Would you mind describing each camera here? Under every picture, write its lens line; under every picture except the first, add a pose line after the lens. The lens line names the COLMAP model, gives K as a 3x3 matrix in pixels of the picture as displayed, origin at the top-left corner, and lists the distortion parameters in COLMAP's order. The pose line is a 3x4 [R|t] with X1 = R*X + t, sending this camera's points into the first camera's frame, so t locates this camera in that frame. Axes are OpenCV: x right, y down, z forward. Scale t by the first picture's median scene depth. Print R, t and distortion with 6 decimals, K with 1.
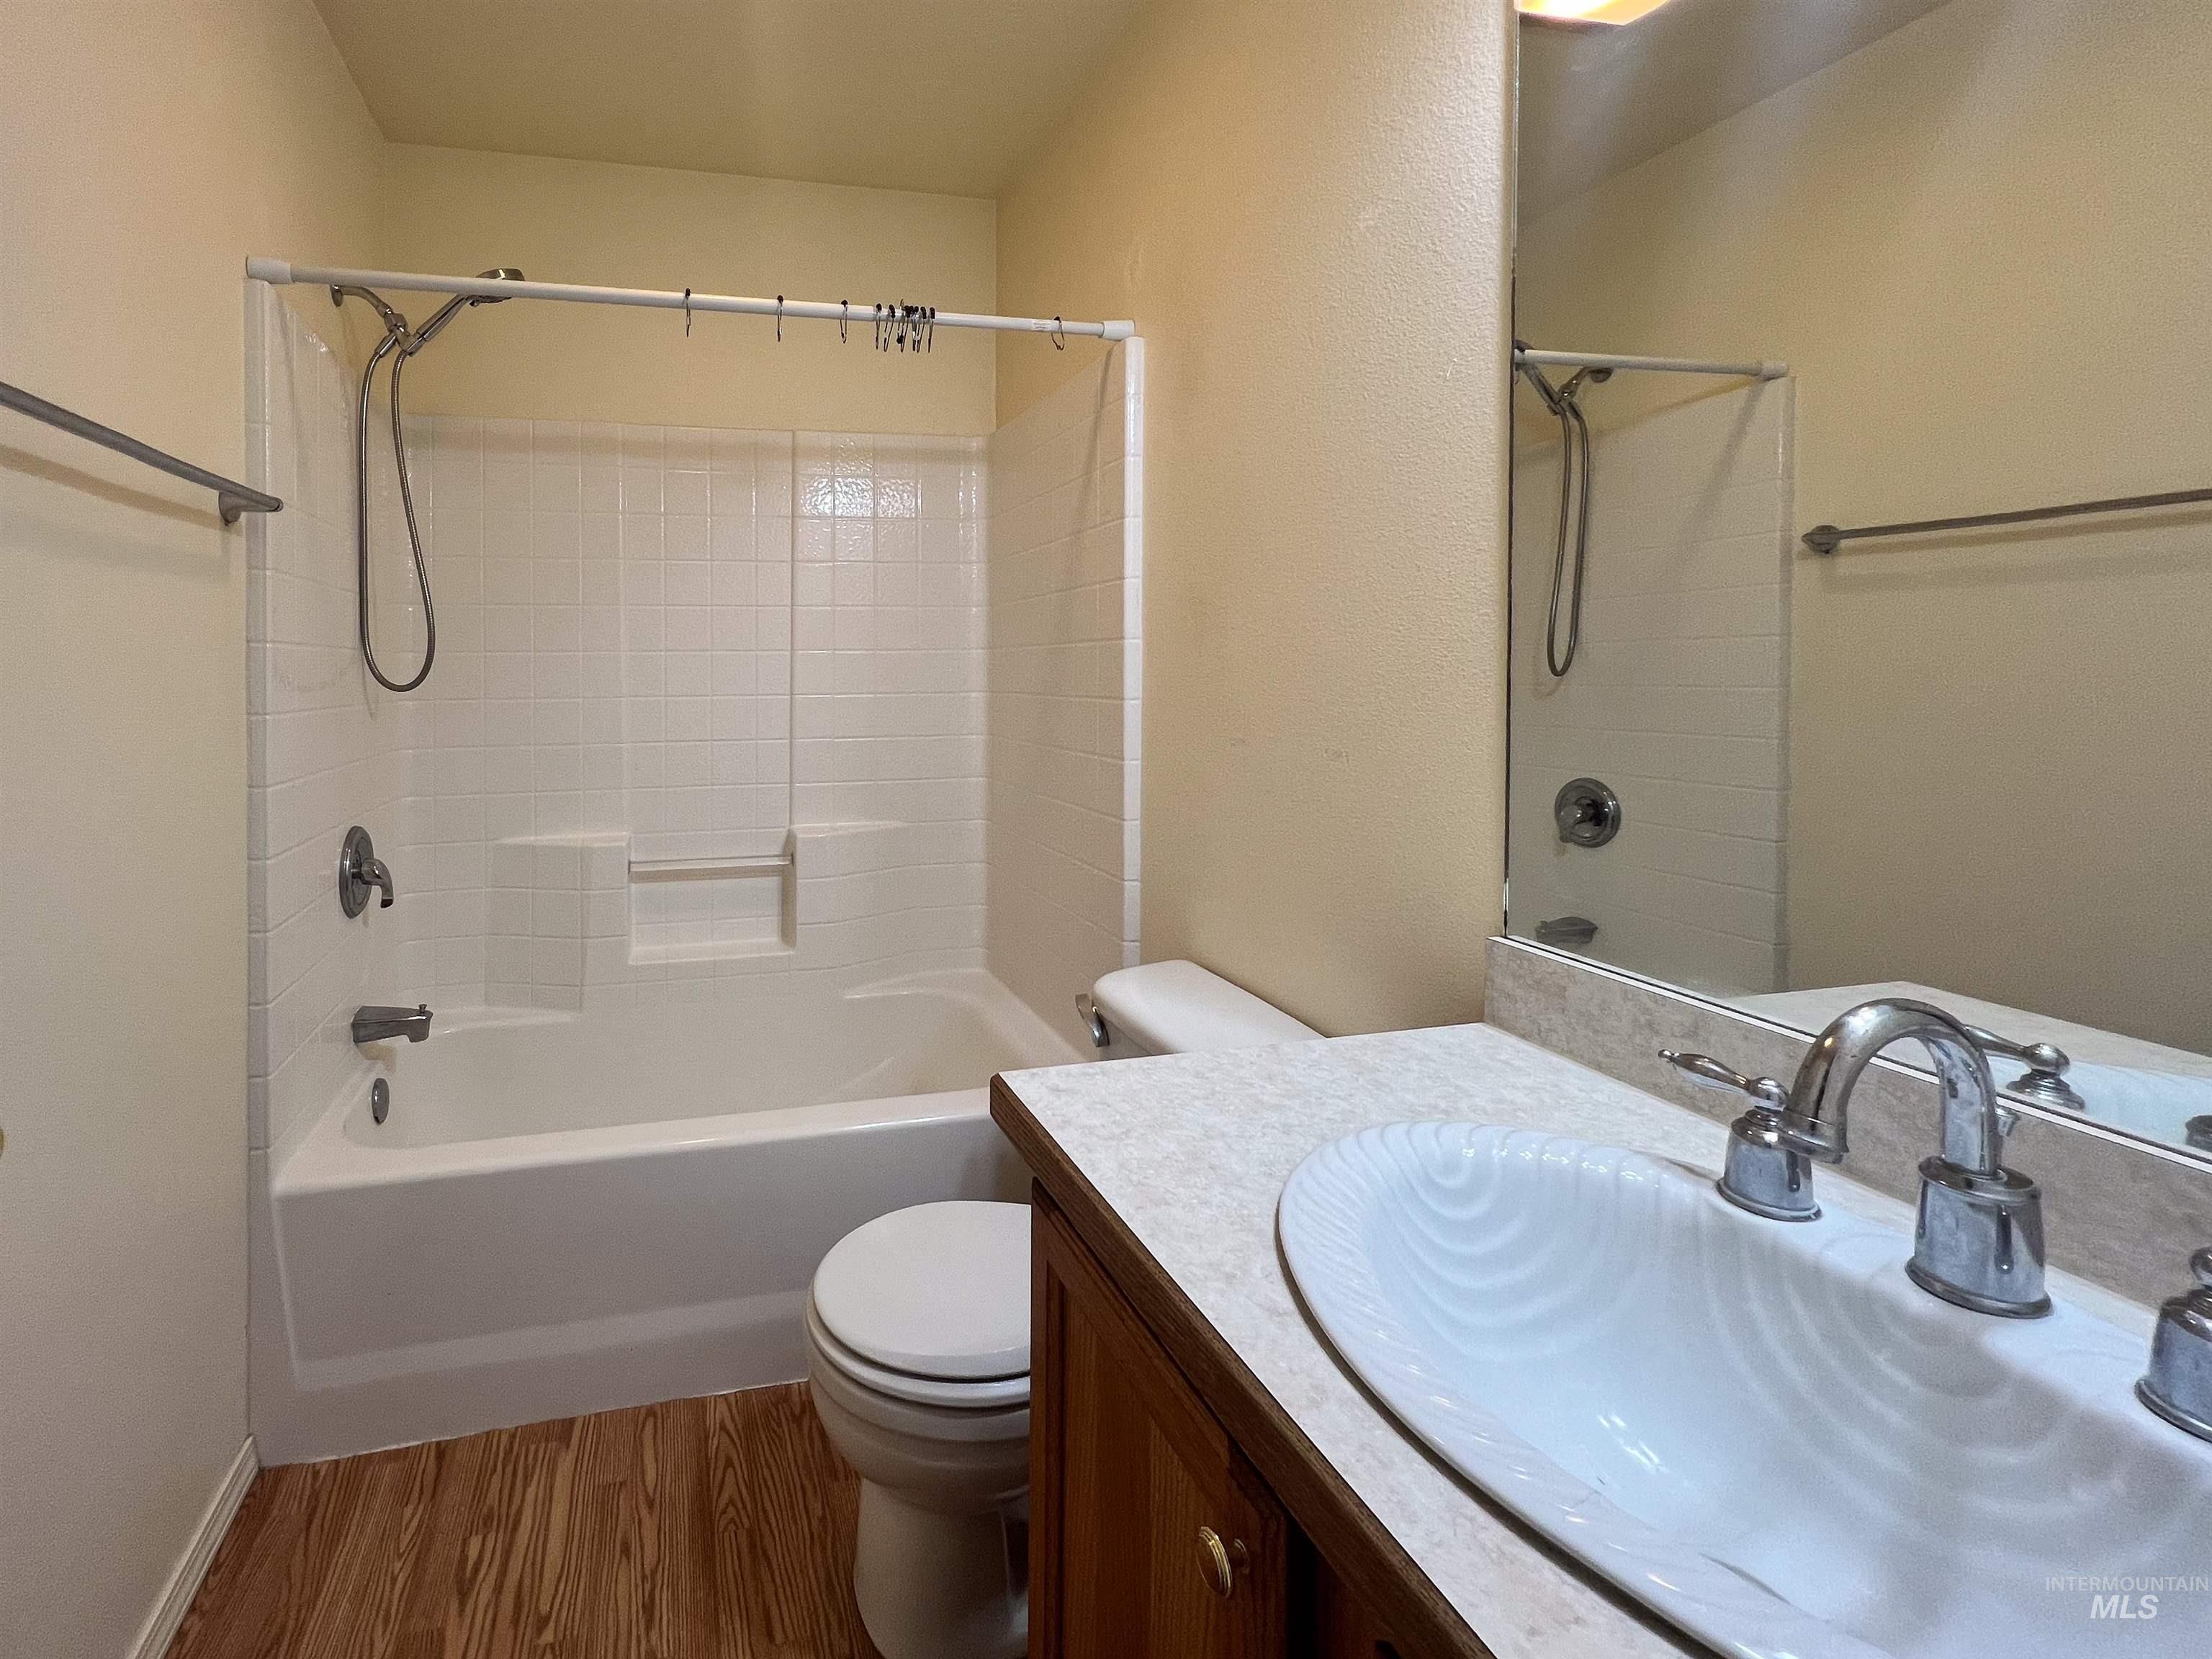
lens RADIAL K [[940.9, 0, 1094.3], [0, 940.9, 812.0], [0, 0, 1]] dist [-0.005561, 0.001960]
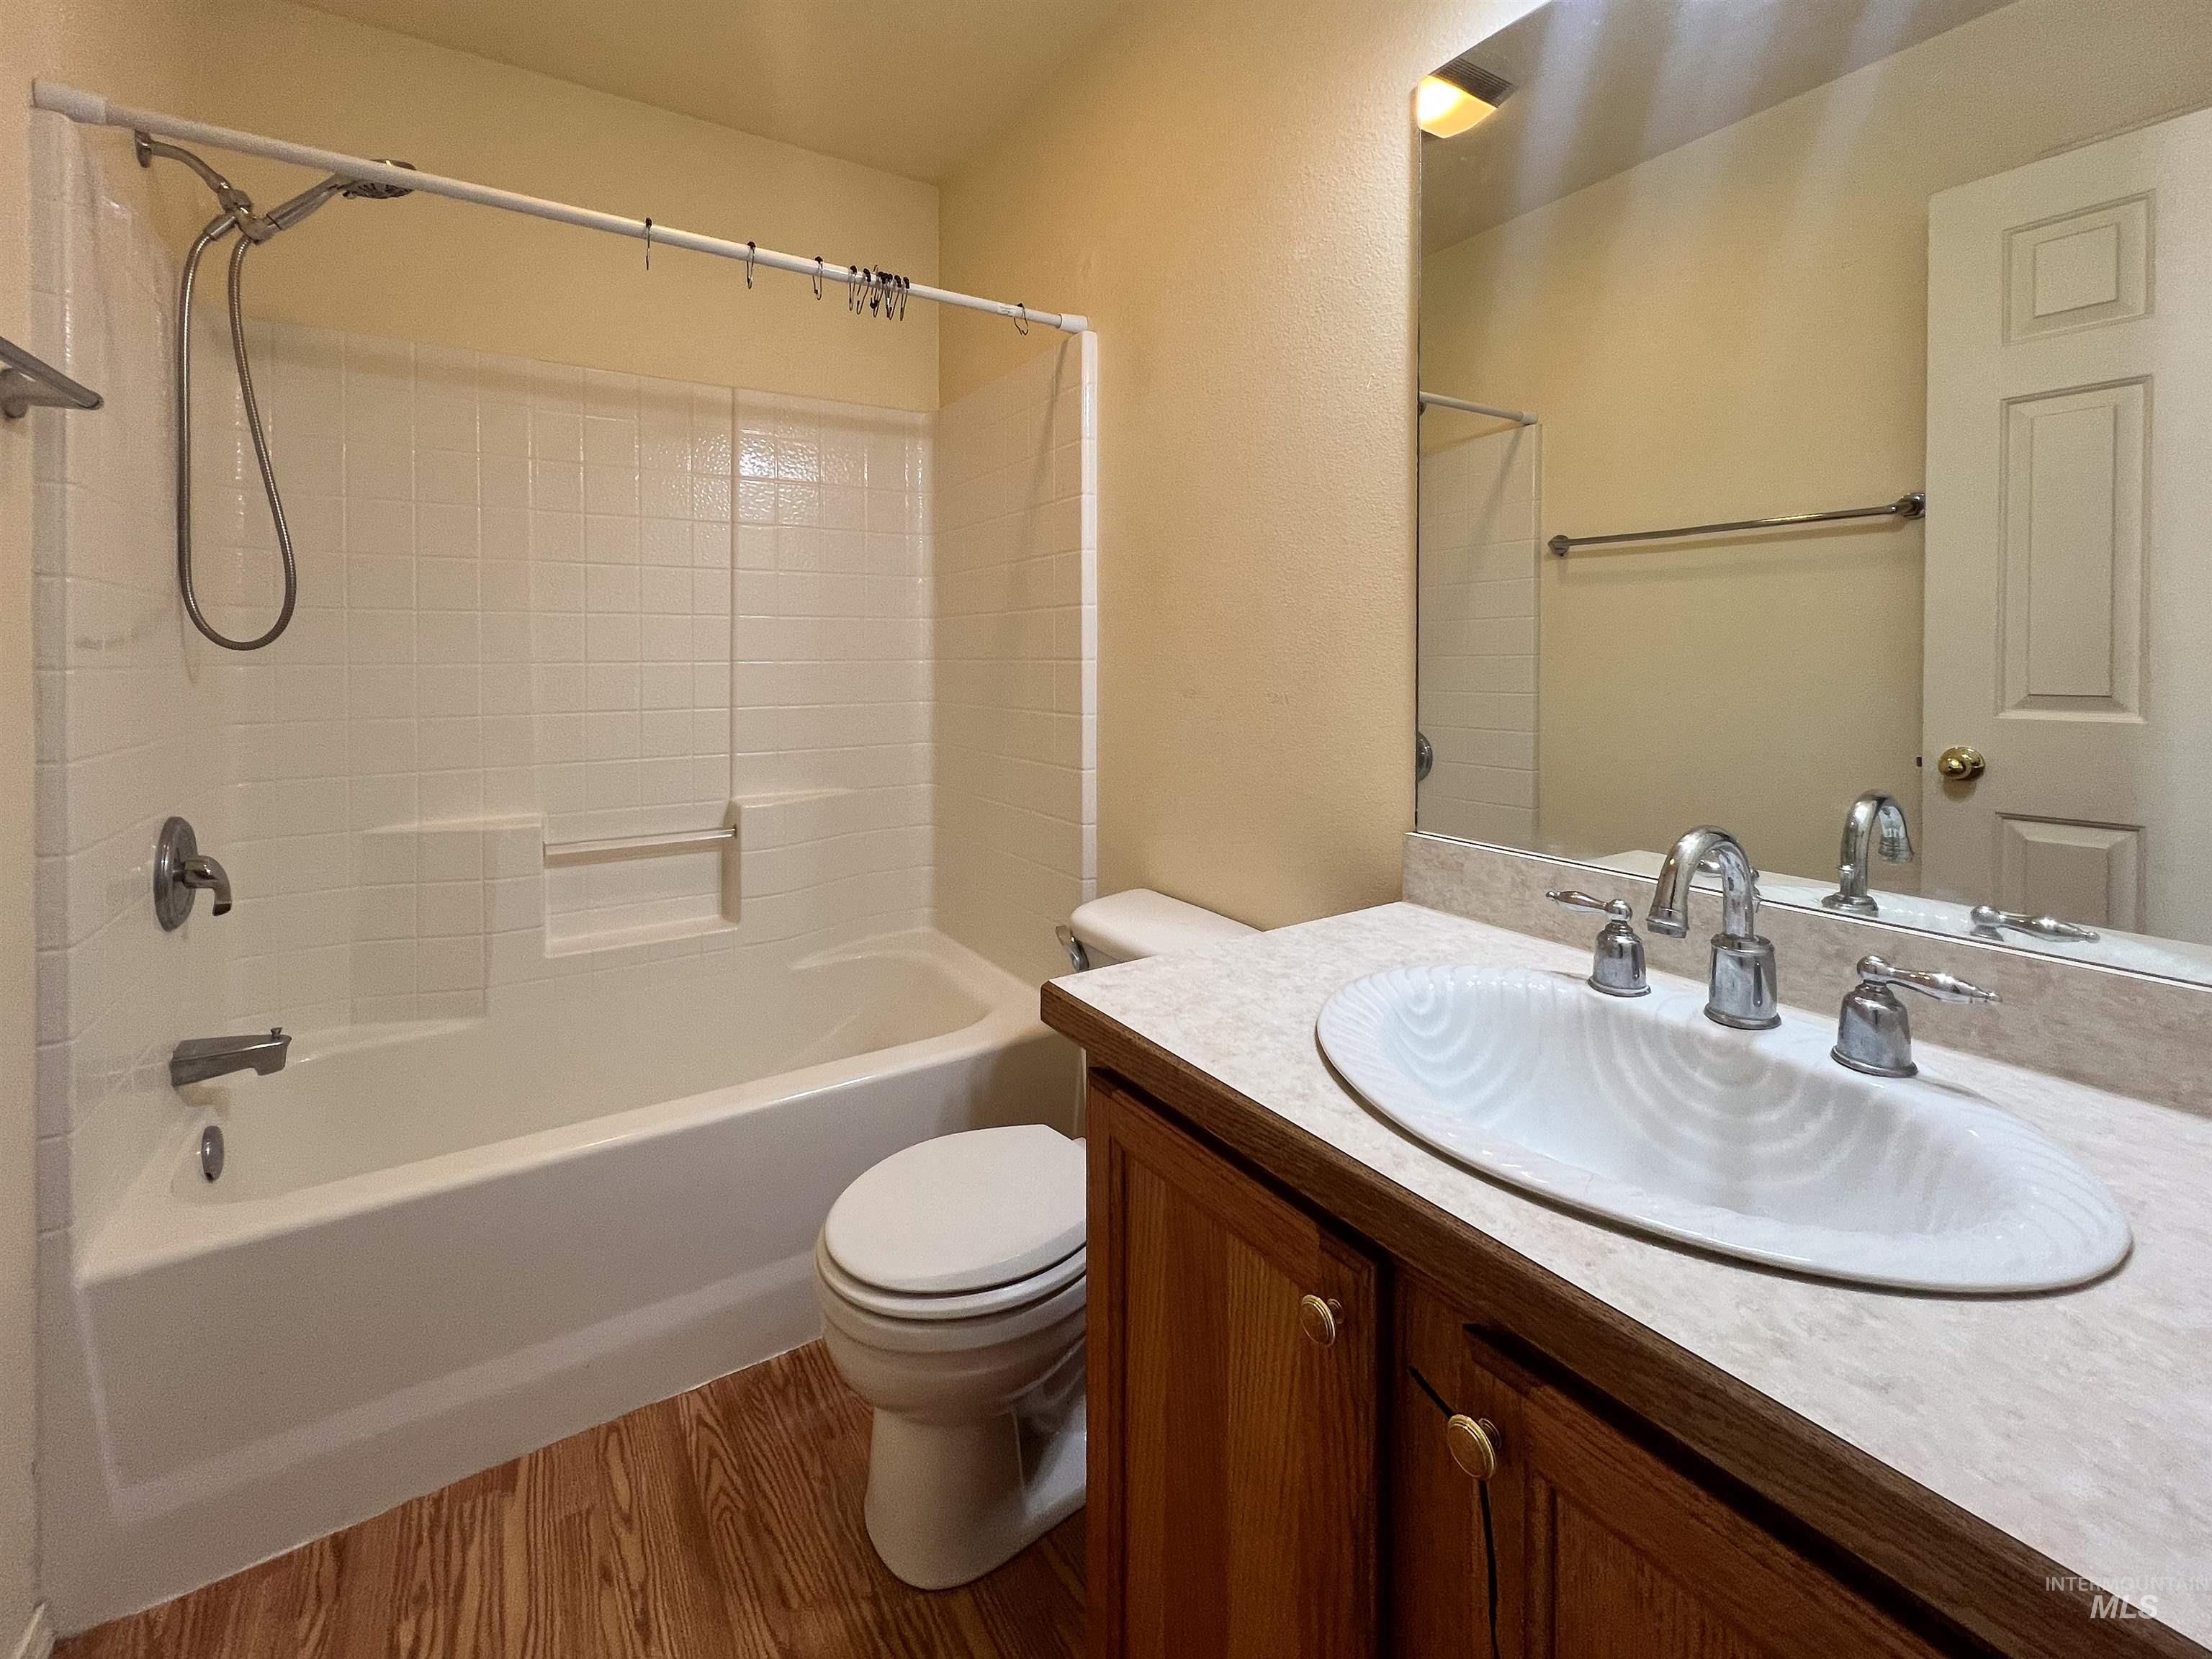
lens RADIAL K [[891.6, 0, 1107.7], [0, 891.6, 853.0], [0, 0, 1]] dist [-0.002082, -0.000011]
pose [[0.938163, -0.066552, 0.339736, -0.319927], [0.063679, 0.997778, 0.019612, 0.092878], [-0.340286, 0.003234, 0.940316, -0.009382]]
